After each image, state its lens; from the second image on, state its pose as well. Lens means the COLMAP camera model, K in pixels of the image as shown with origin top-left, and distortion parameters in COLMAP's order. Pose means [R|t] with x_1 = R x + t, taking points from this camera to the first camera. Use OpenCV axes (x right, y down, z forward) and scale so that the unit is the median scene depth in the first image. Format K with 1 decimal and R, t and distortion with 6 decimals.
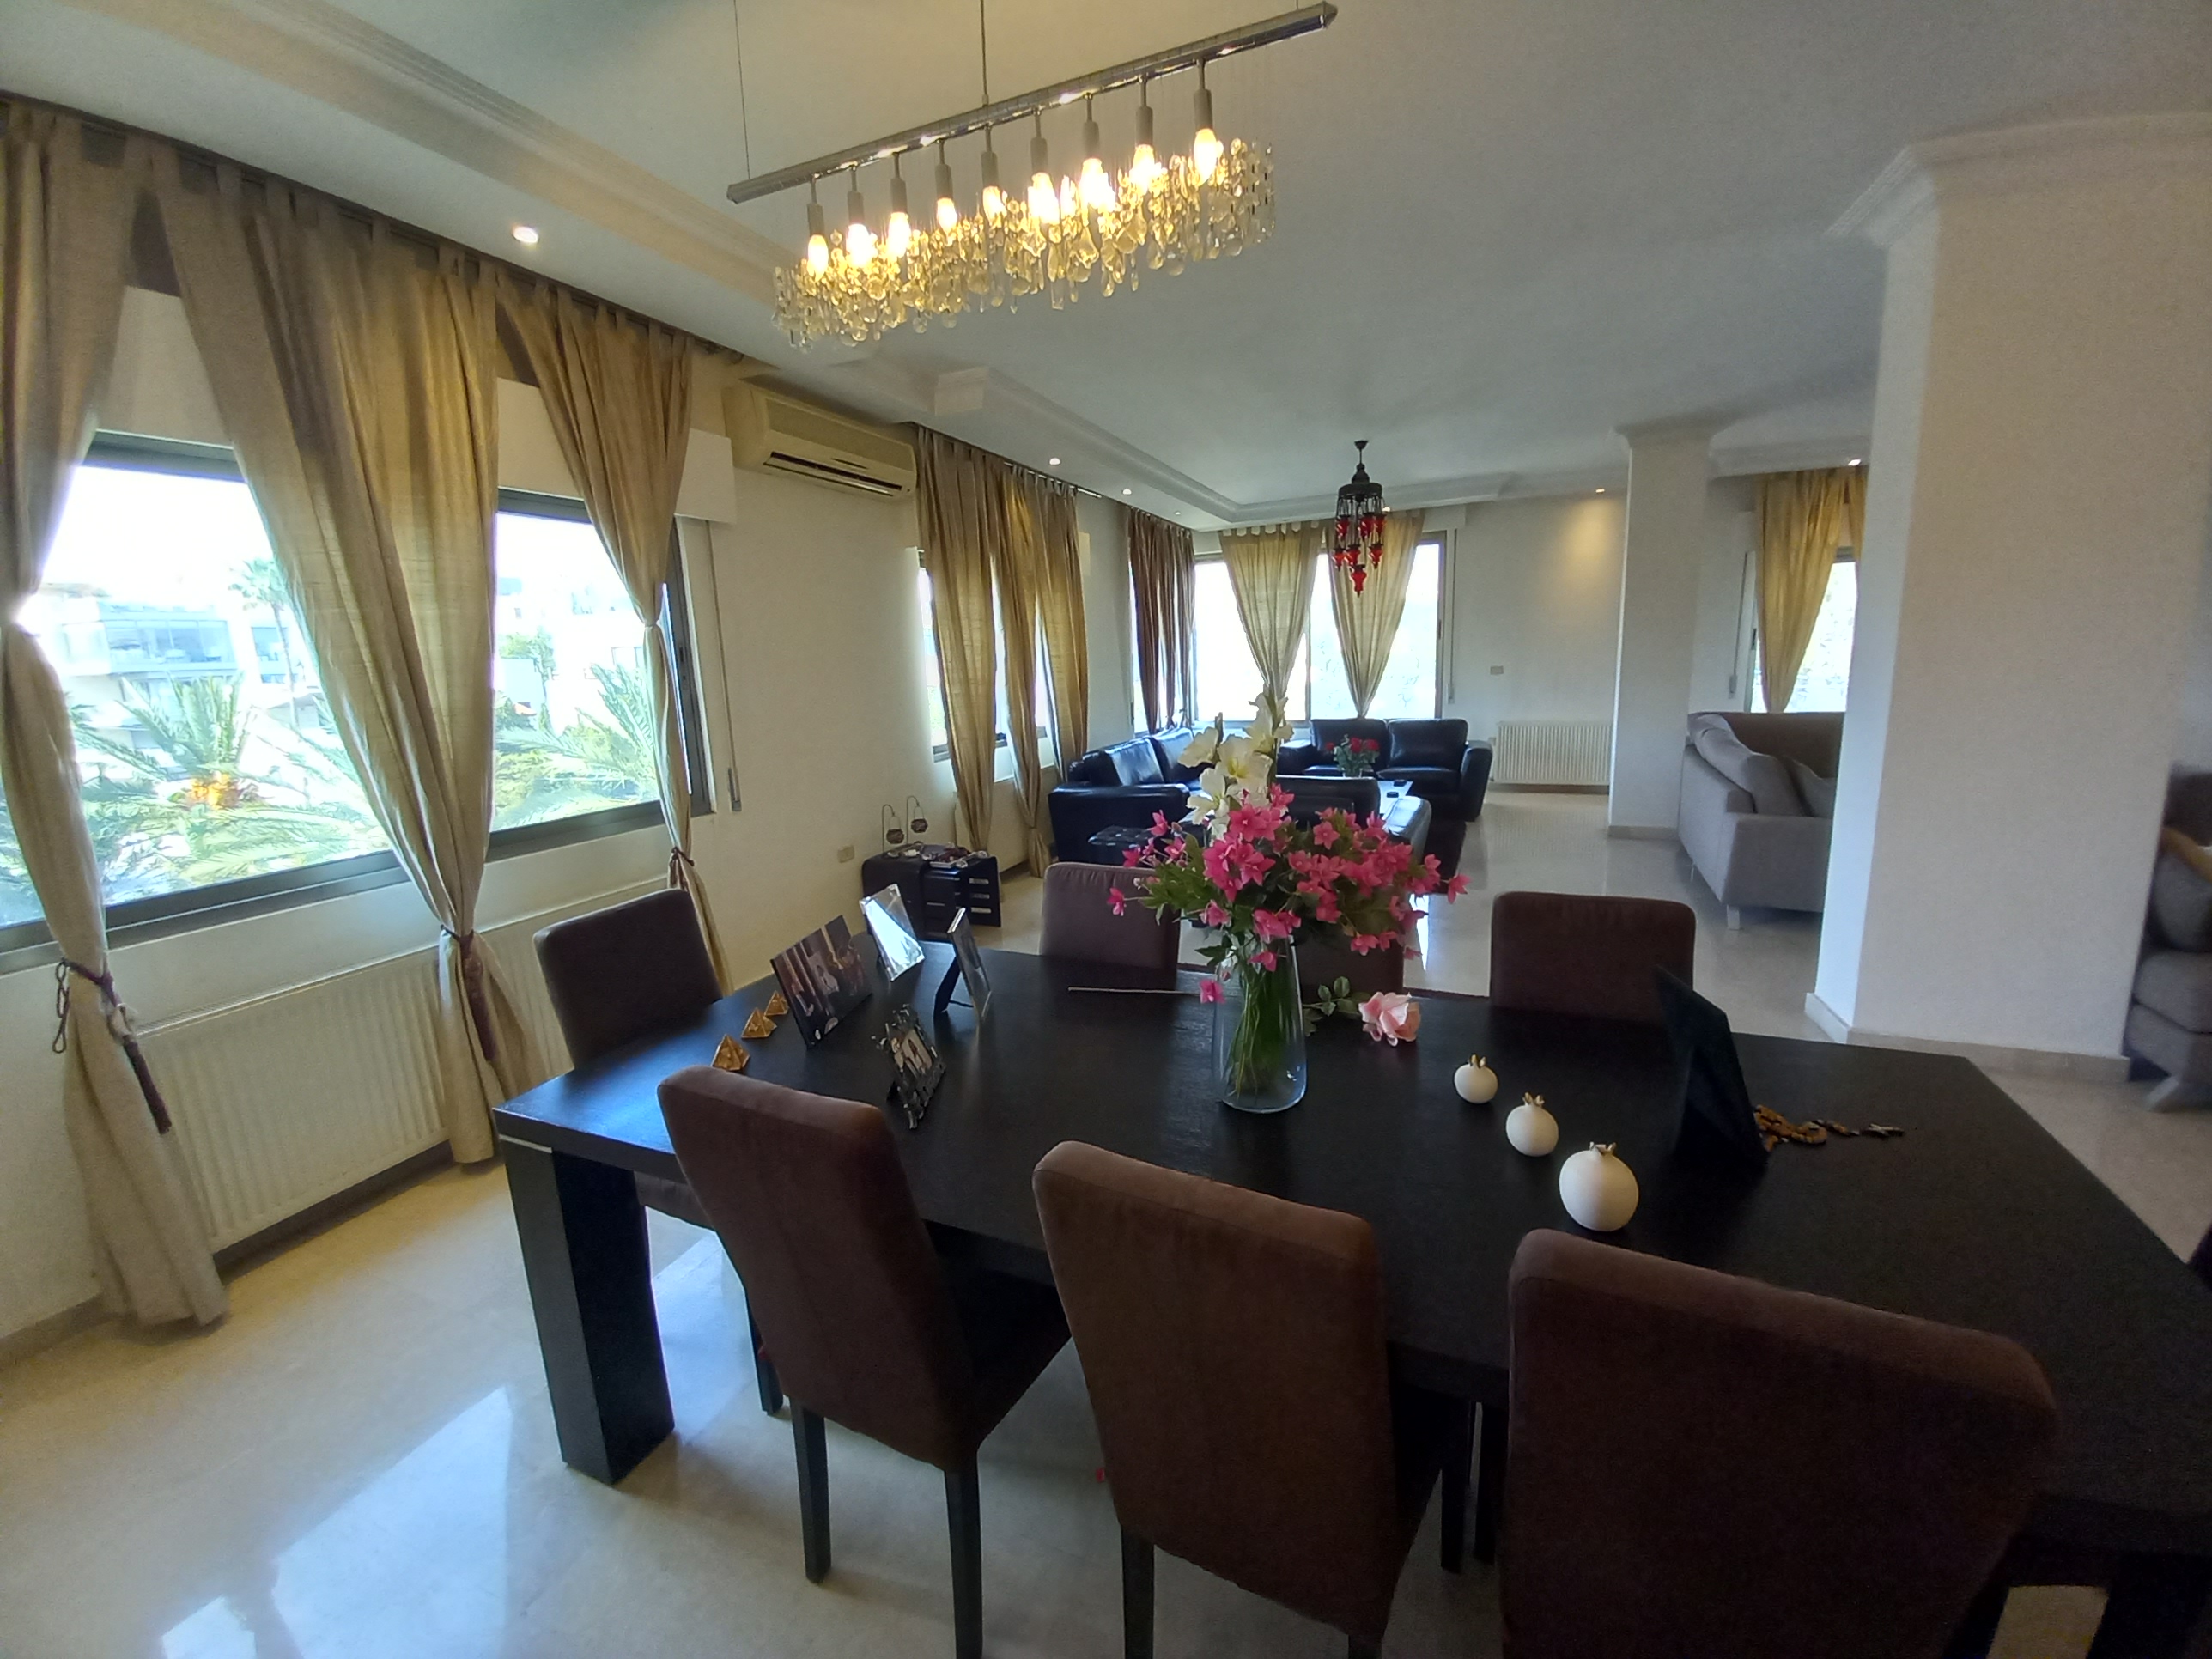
lens RADIAL K [[881.9, 0, 1106.0], [0, 881.9, 829.5], [0, 0, 1]] dist [0.014145, -0.015974]
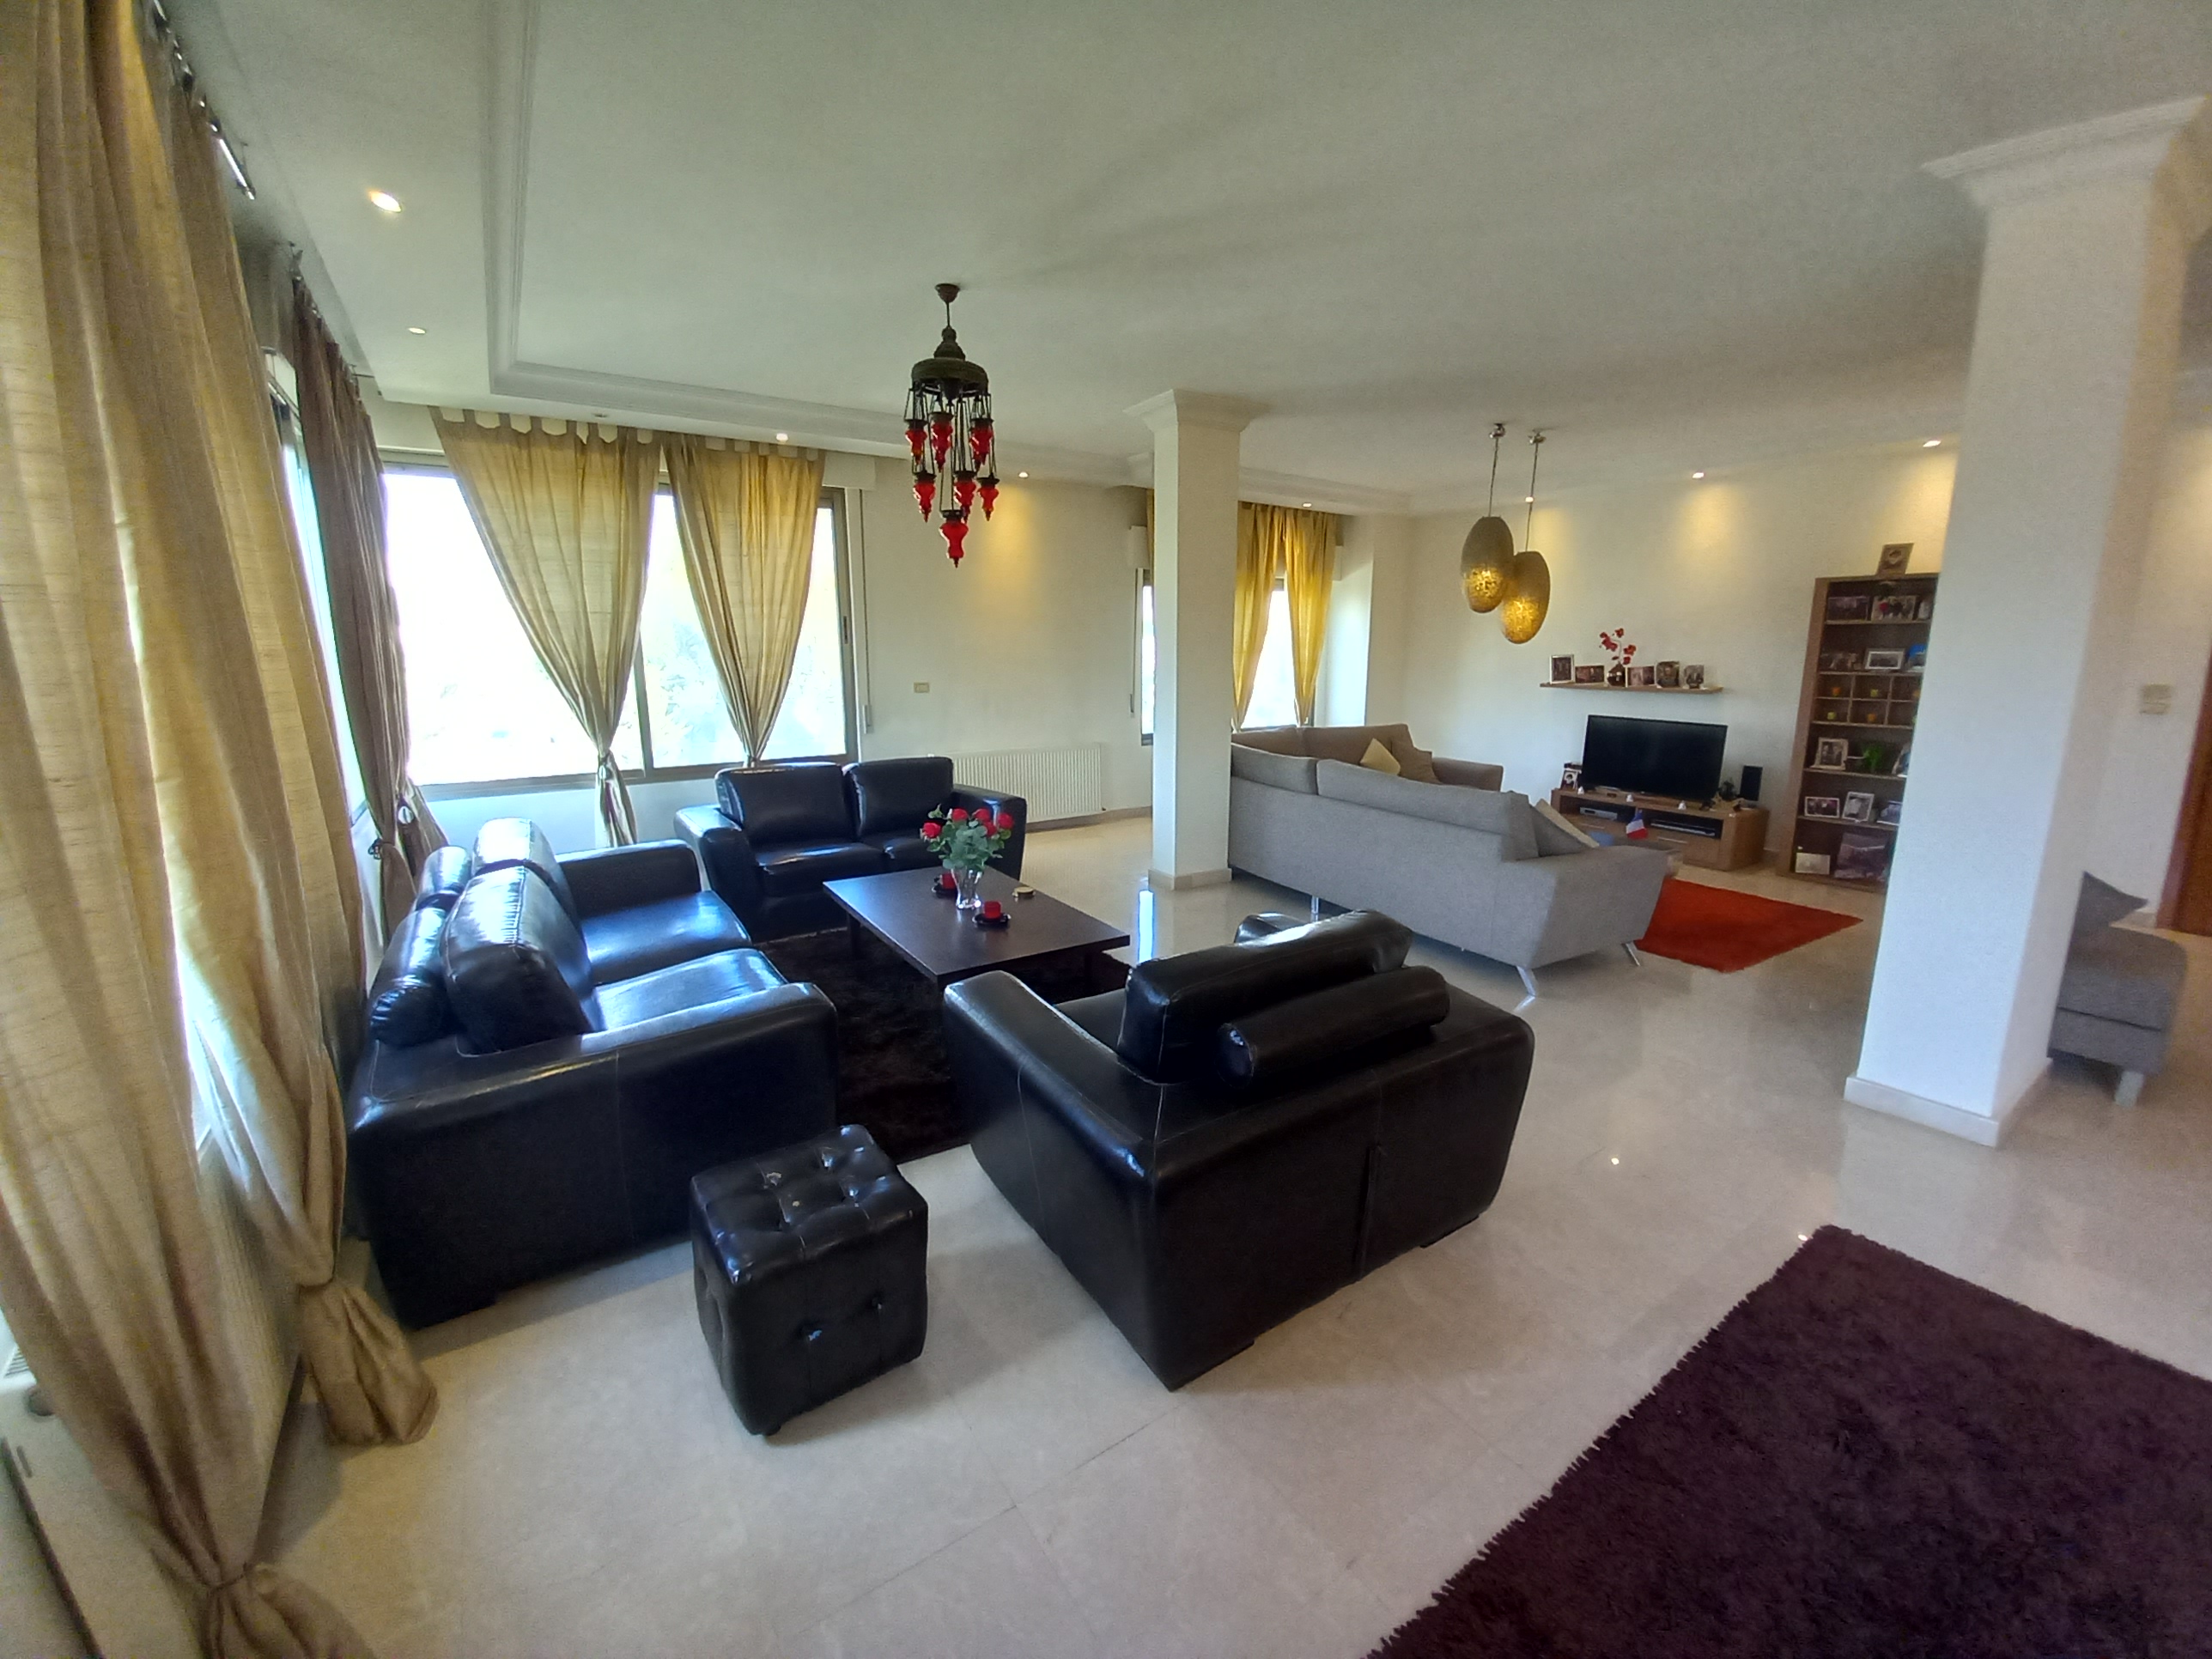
lens RADIAL K [[881.9, 0, 1106.0], [0, 881.9, 829.5], [0, 0, 1]] dist [0.014145, -0.015974]
pose [[0.537712, -0.130980, 0.832893, -0.167040], [0.138217, 0.988189, 0.066169, -0.123220], [-0.831722, 0.079540, 0.549465, 0.636022]]
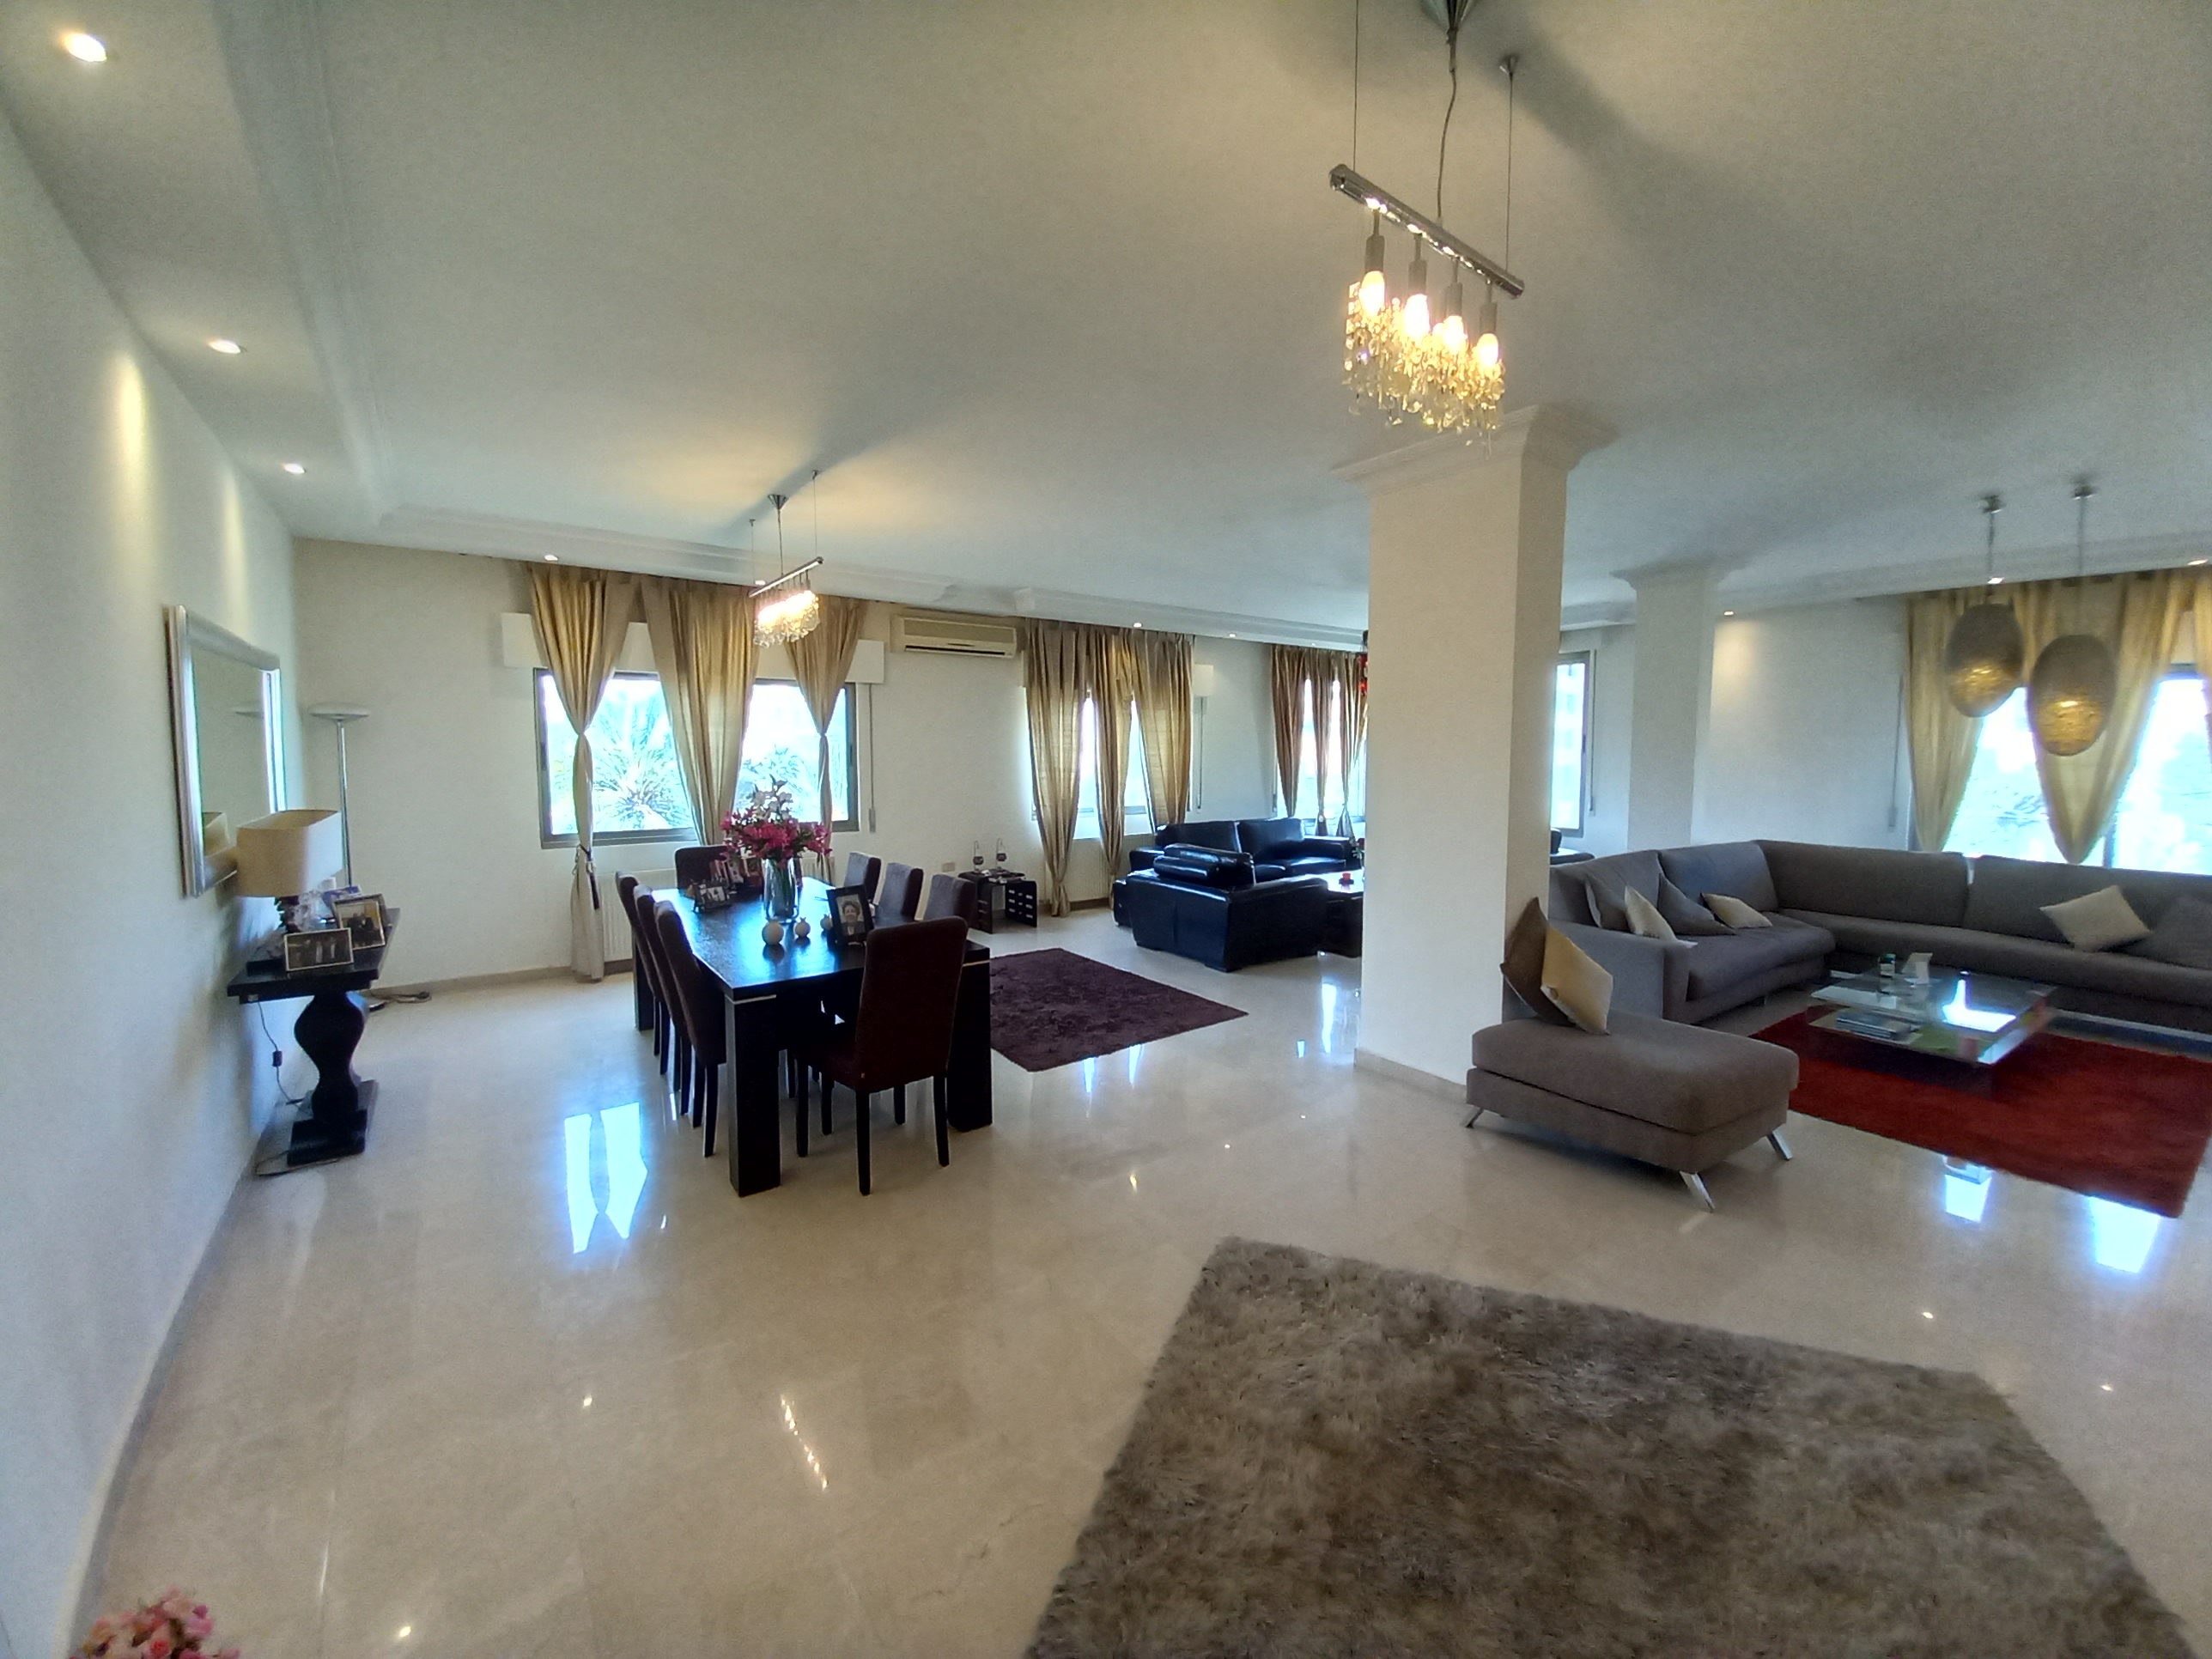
lens RADIAL K [[897.1, 0, 1100.6], [0, 897.1, 817.2], [0, 0, 1]] dist [-0.000371, -0.017209]
pose [[0.856666, 0.075004, -0.510390, 0.612230], [-0.130674, 0.988657, -0.074043, 0.016535], [0.499047, 0.130125, 0.856749, -0.243248]]
